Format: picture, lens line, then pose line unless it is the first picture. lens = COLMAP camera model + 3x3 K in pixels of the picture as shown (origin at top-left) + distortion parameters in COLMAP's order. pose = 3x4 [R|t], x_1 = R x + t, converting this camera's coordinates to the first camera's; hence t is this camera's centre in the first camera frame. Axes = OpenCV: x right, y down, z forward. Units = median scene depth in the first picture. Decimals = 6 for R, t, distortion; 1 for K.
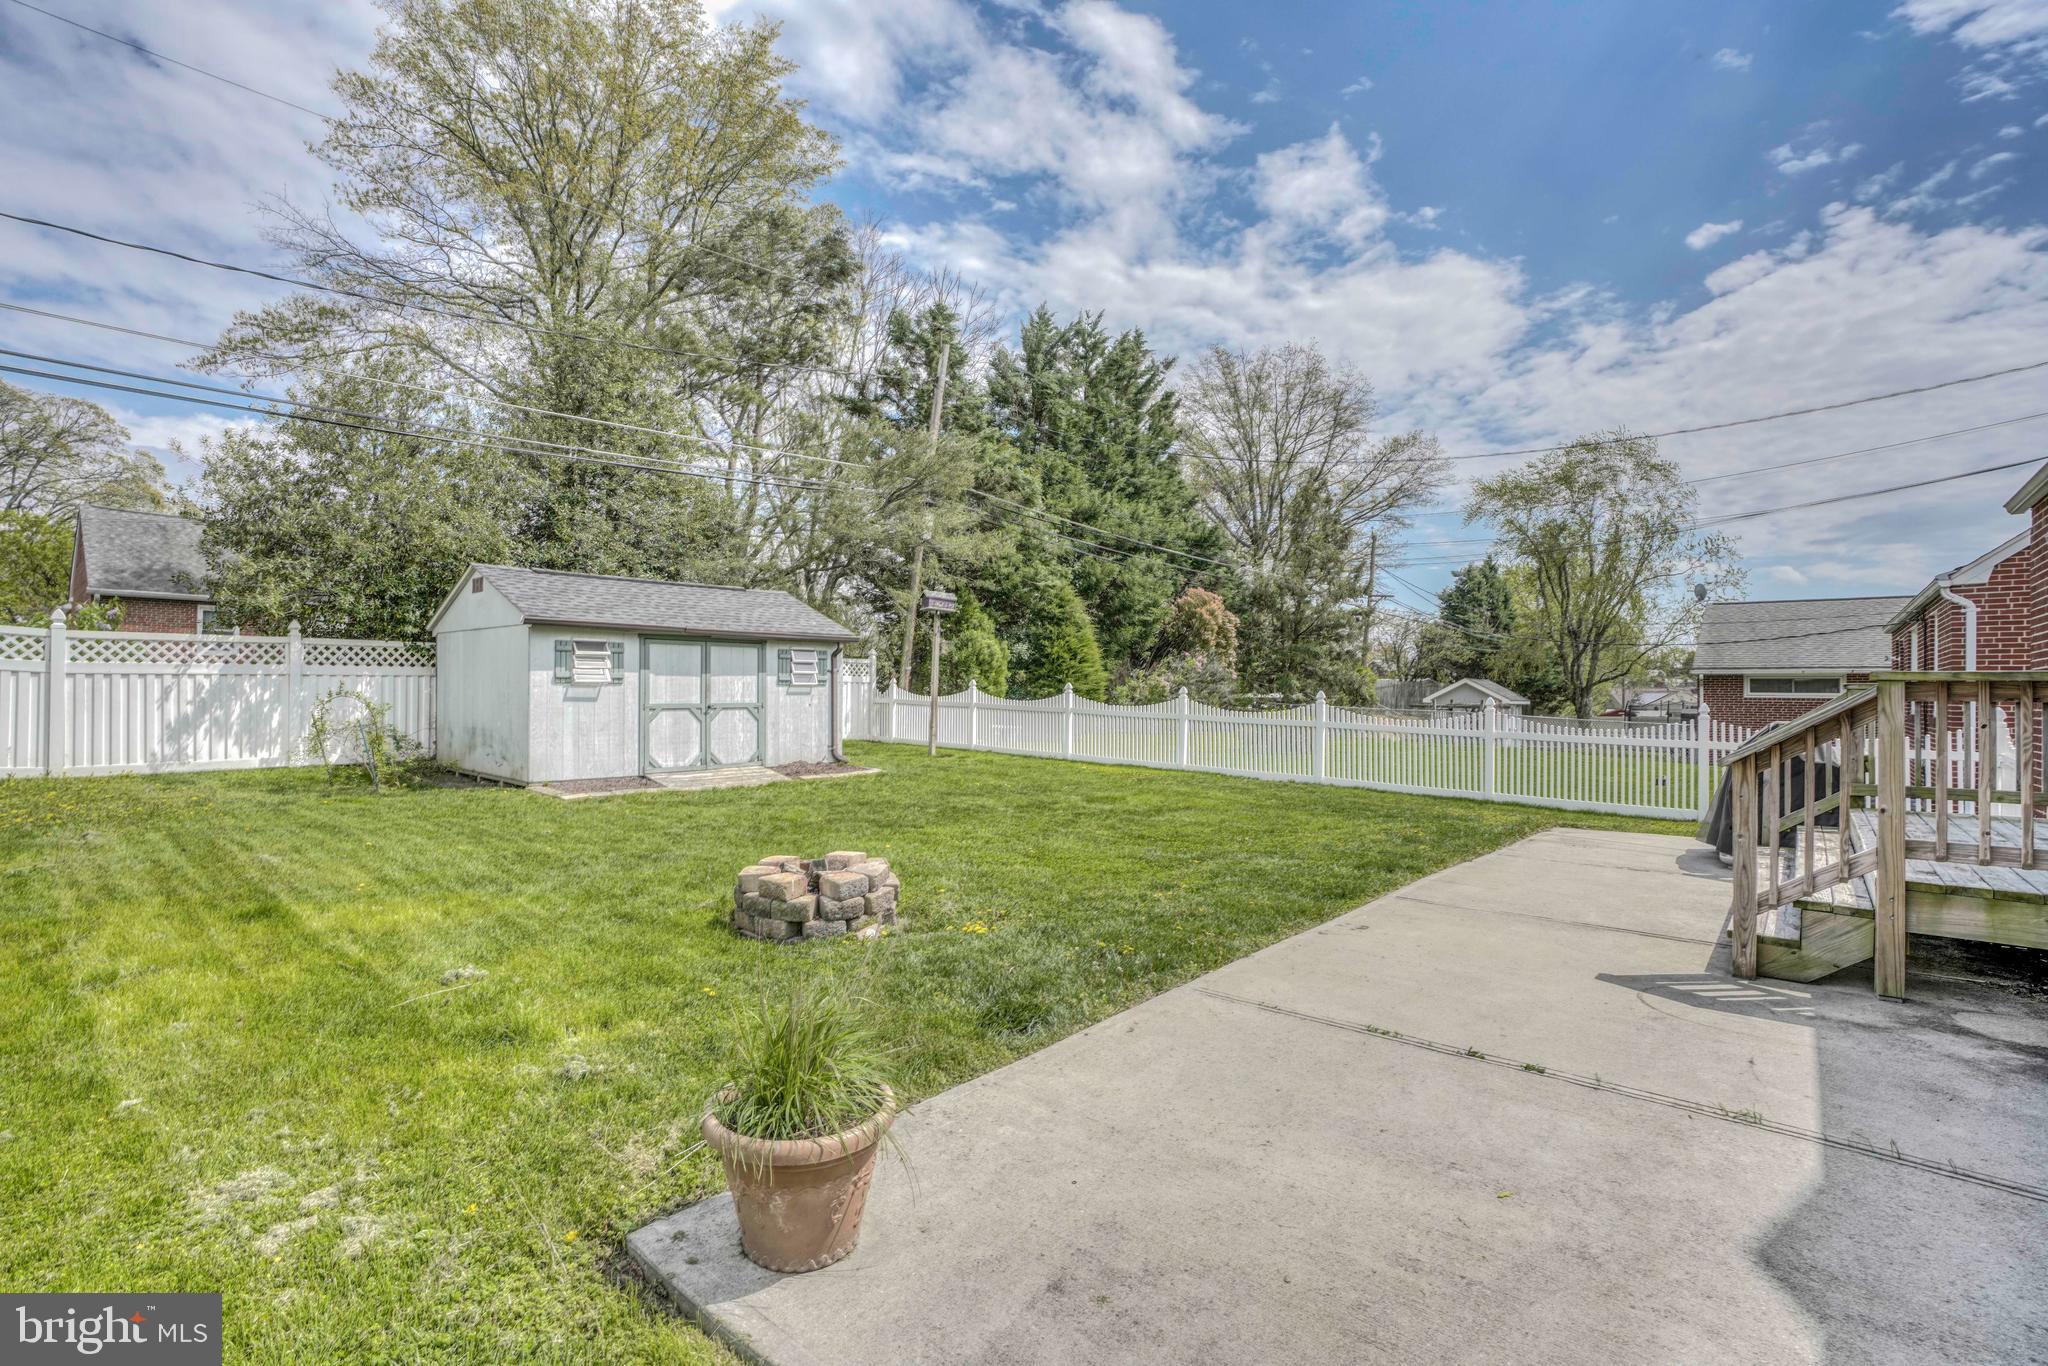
lens RADIAL K [[942.2, 0, 1011.7], [0, 942.2, 677.5], [0, 0, 1]] dist [-0.052150, 0.012894]
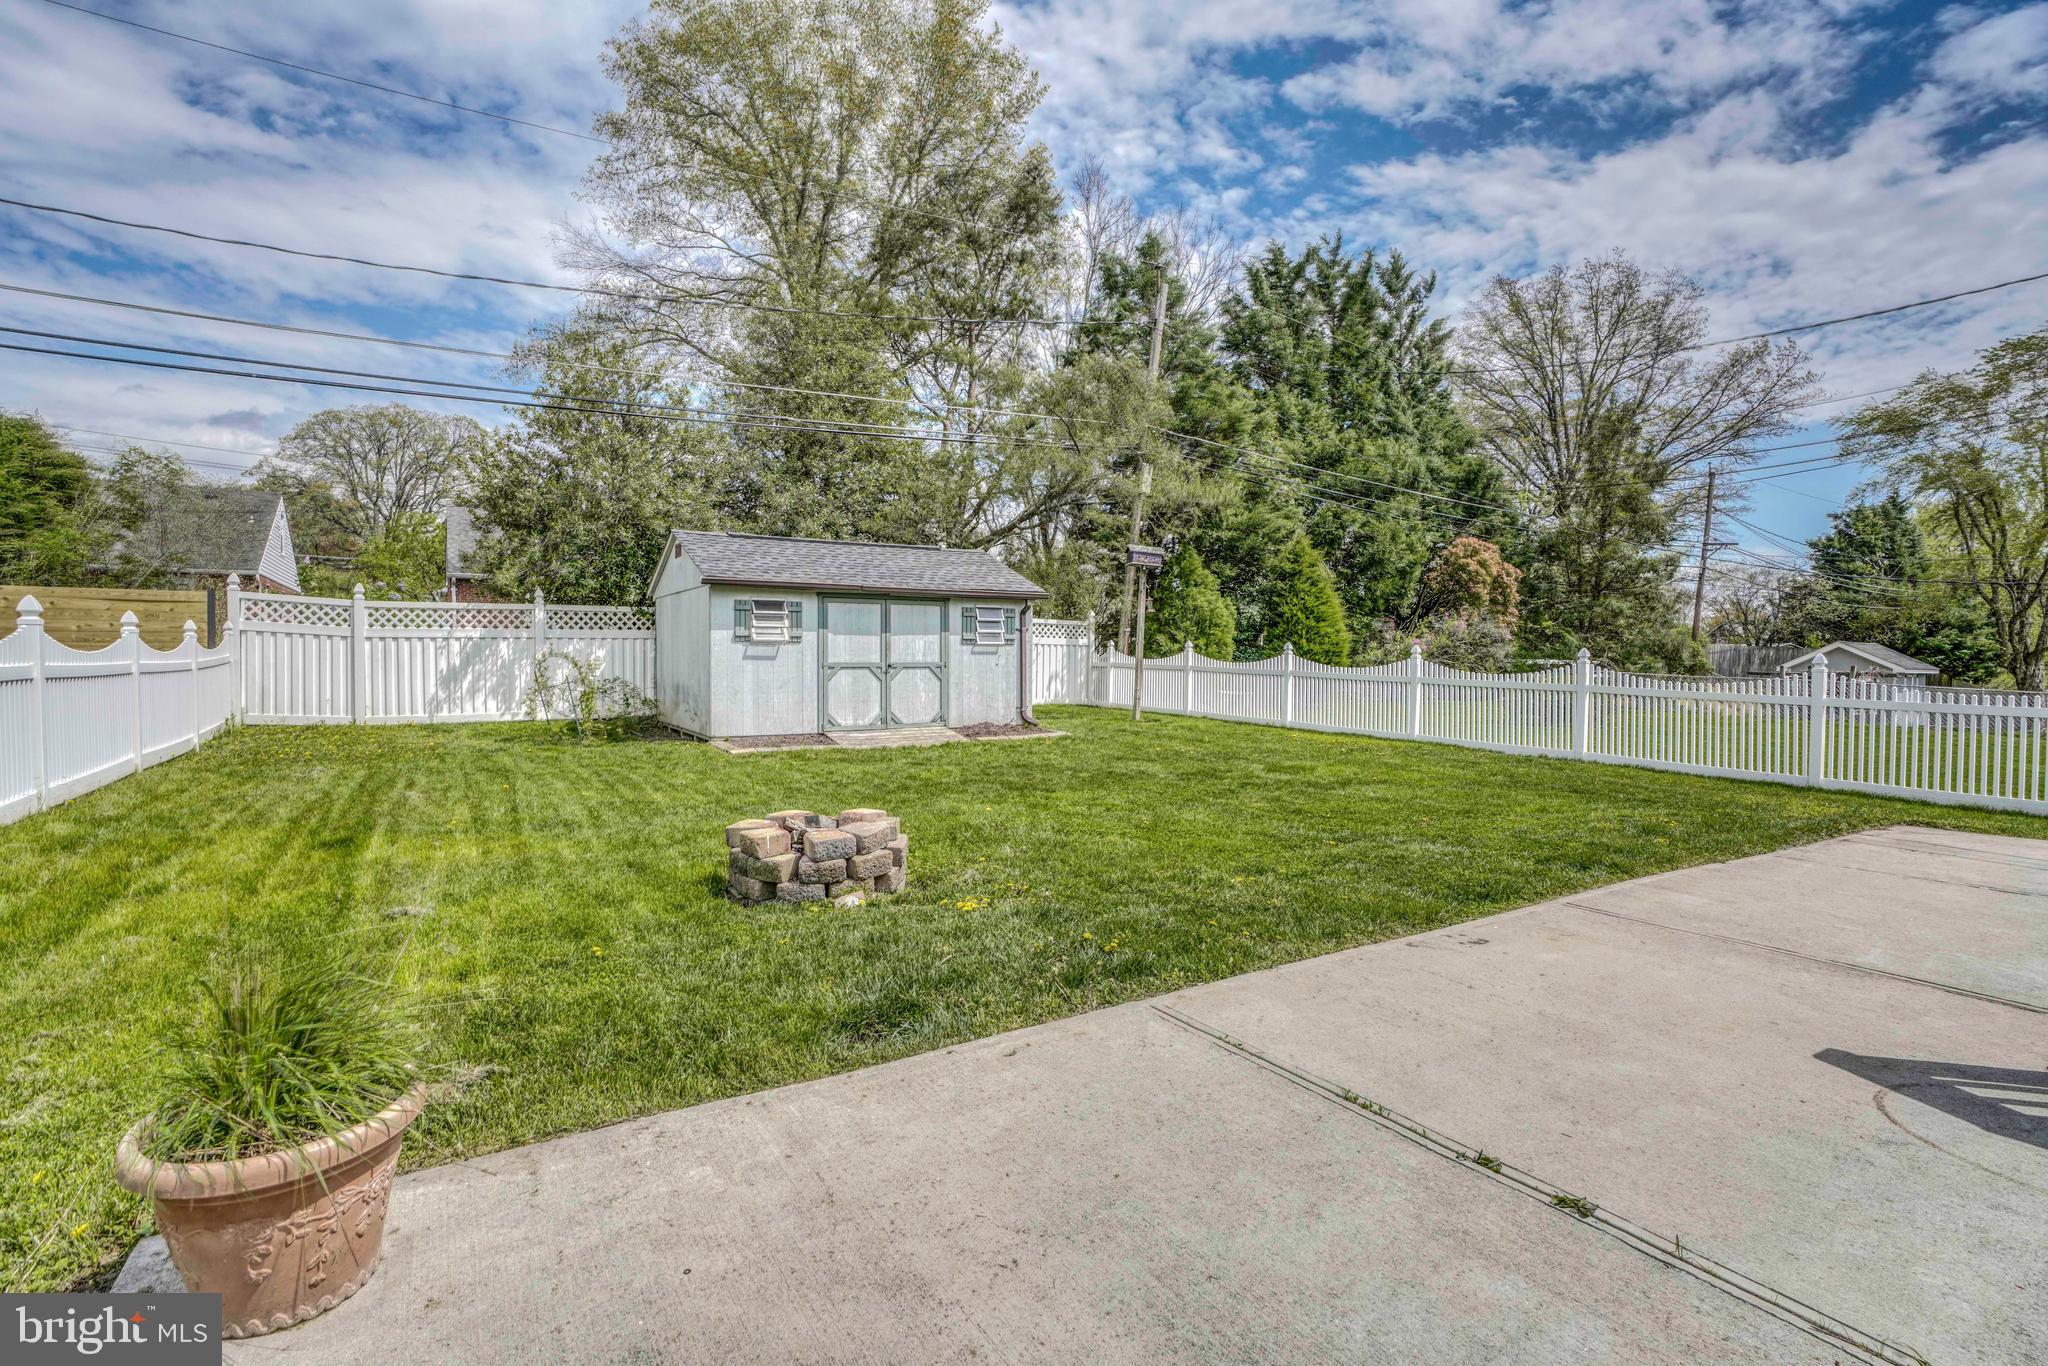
lens RADIAL K [[942.2, 0, 1016.5], [0, 942.2, 675.3], [0, 0, 1]] dist [-0.052150, 0.012894]
pose [[0.954854, 0.001920, -0.297069, 0.104758], [0.006007, 0.999650, 0.025769, 0.016743], [0.297015, -0.026391, 0.954508, 0.088512]]
